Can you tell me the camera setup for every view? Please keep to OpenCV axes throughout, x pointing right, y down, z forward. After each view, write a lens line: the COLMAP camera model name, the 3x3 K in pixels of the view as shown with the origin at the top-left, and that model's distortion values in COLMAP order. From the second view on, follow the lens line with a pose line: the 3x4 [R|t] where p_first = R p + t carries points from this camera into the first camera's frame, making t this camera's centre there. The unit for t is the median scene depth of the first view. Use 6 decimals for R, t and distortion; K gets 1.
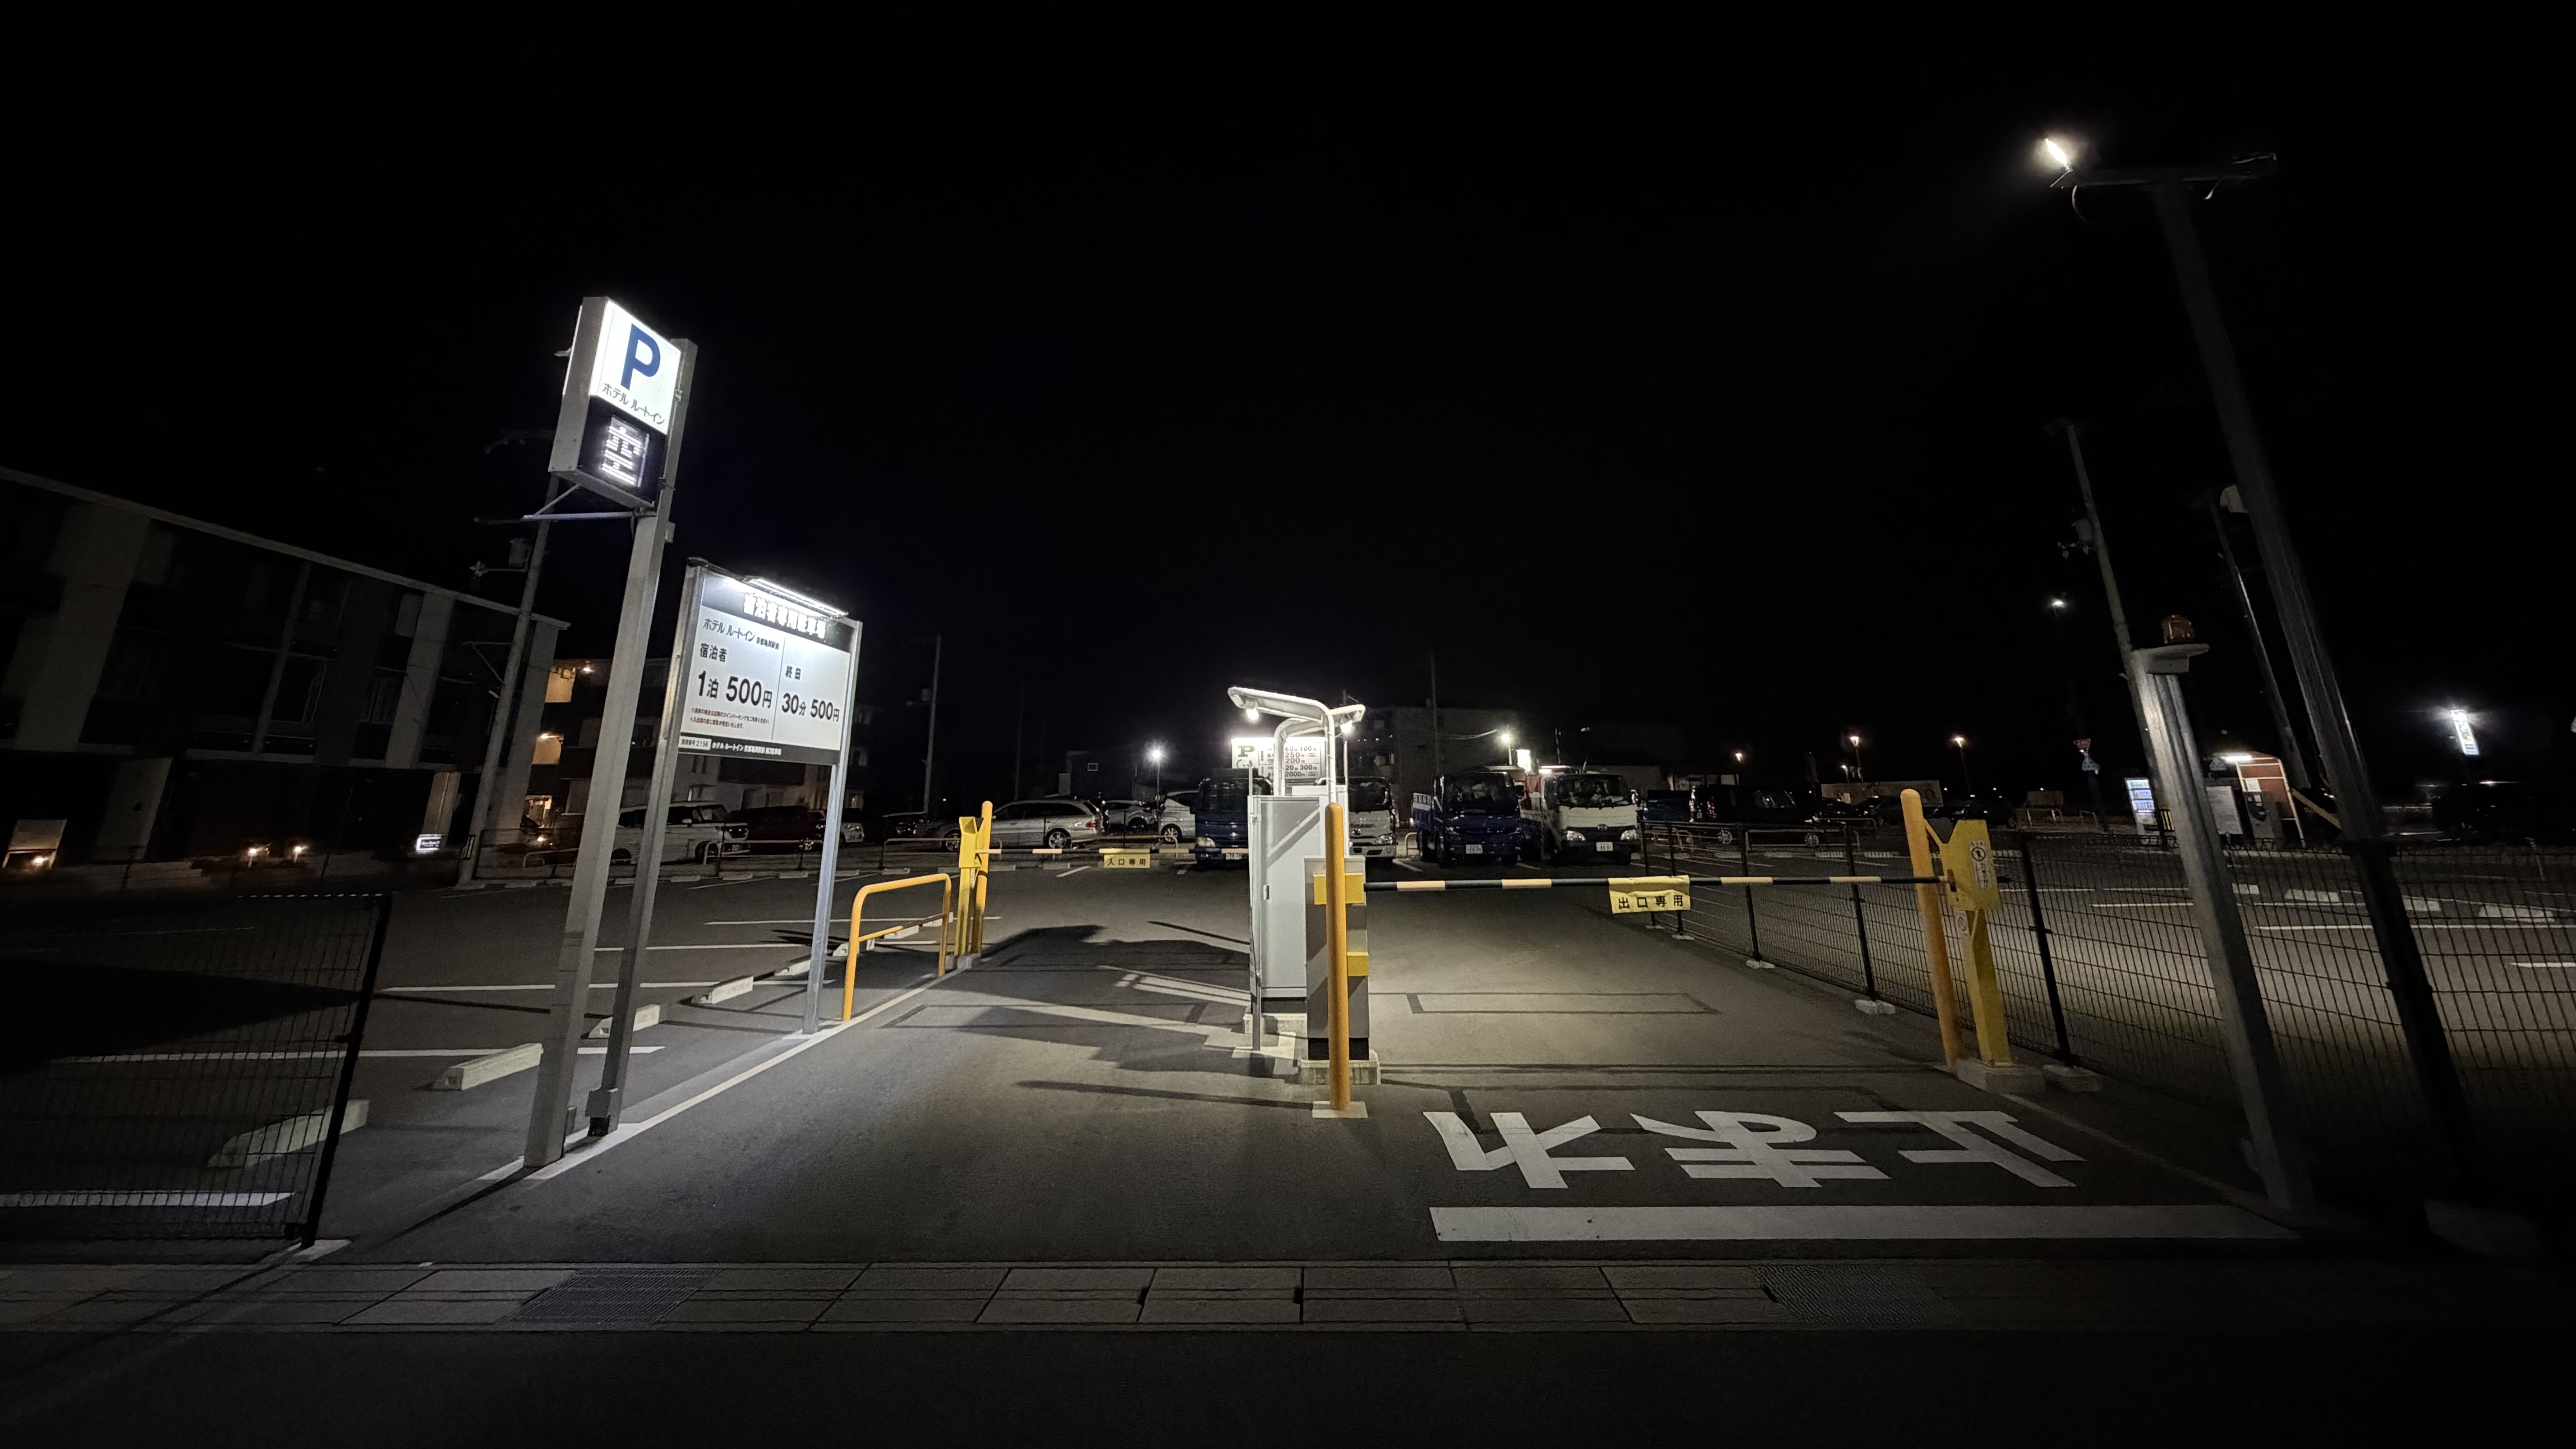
lens RADIAL K [[1030.0, 0, 1282.9], [0, 1030.0, 497.9], [0, 0, 1]] dist [0.002647, -0.000699]
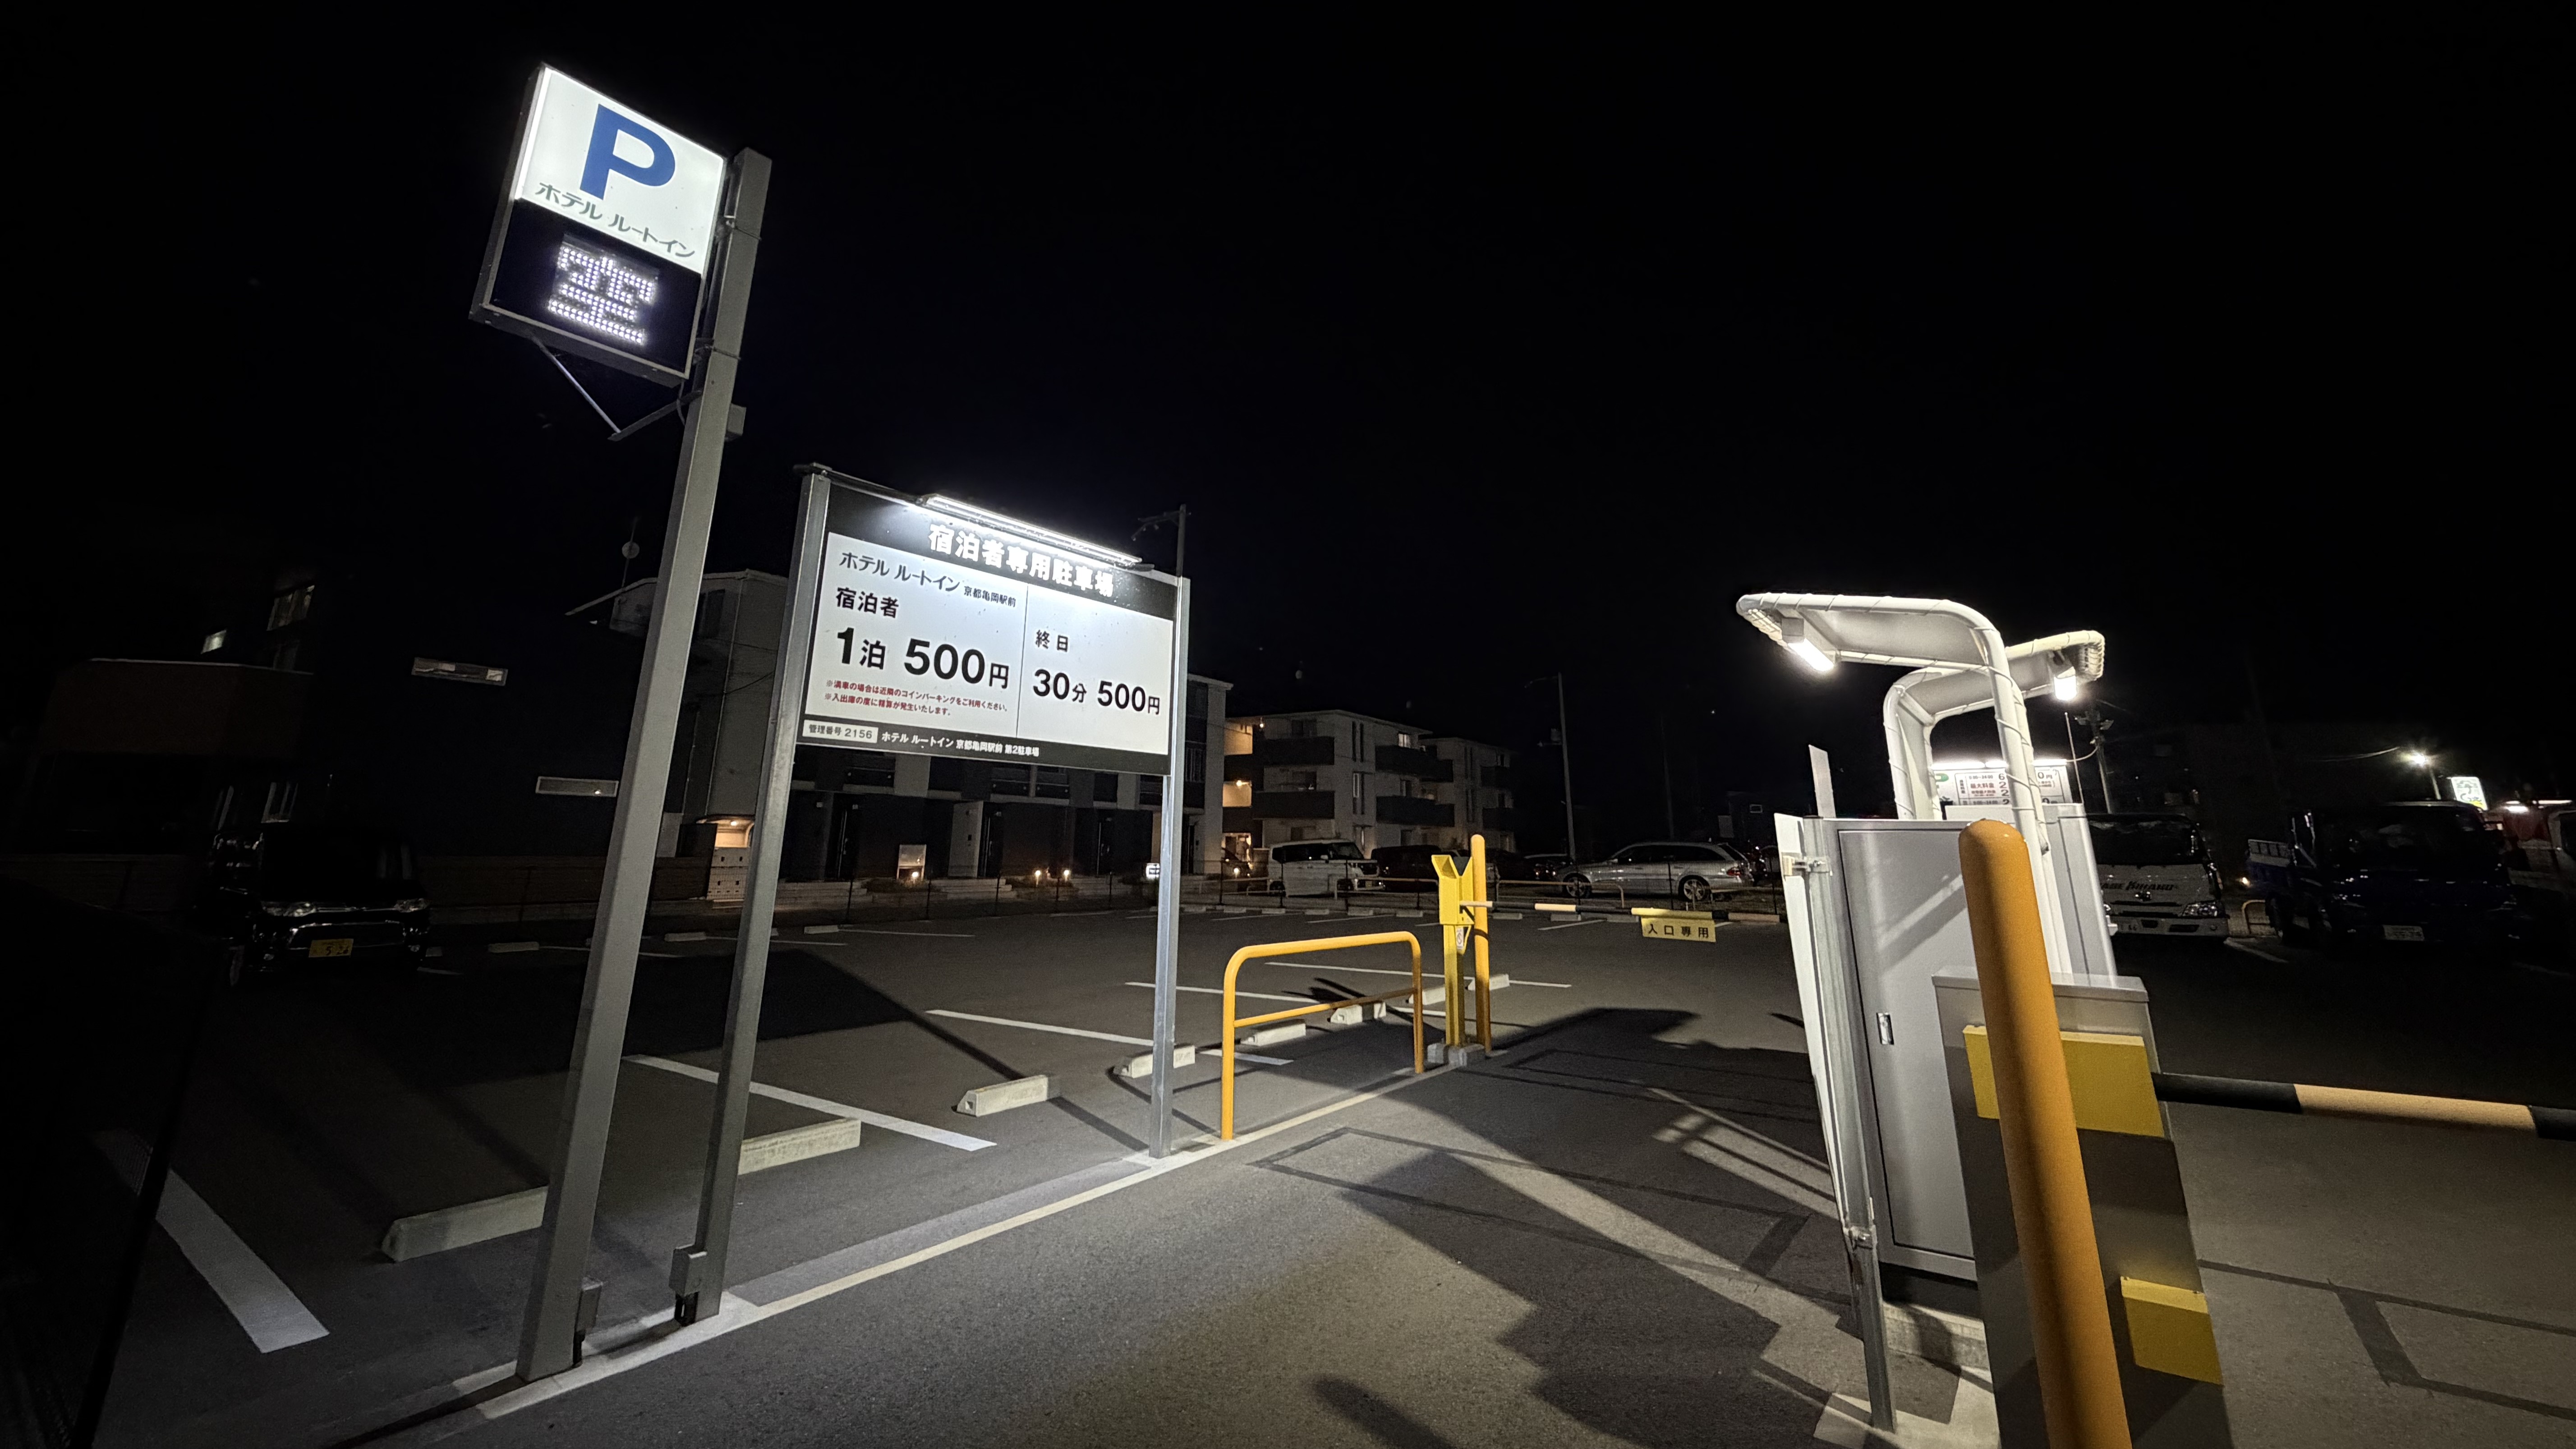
lens RADIAL K [[1030.0, 0, 1278.8], [0, 1030.0, 572.7], [0, 0, 1]] dist [0.002647, -0.000699]
pose [[0.818557, -0.132579, -0.558916, 0.036452], [0.148021, 0.988824, -0.017773, 0.119794], [0.555026, -0.068184, 0.829034, 0.383488]]
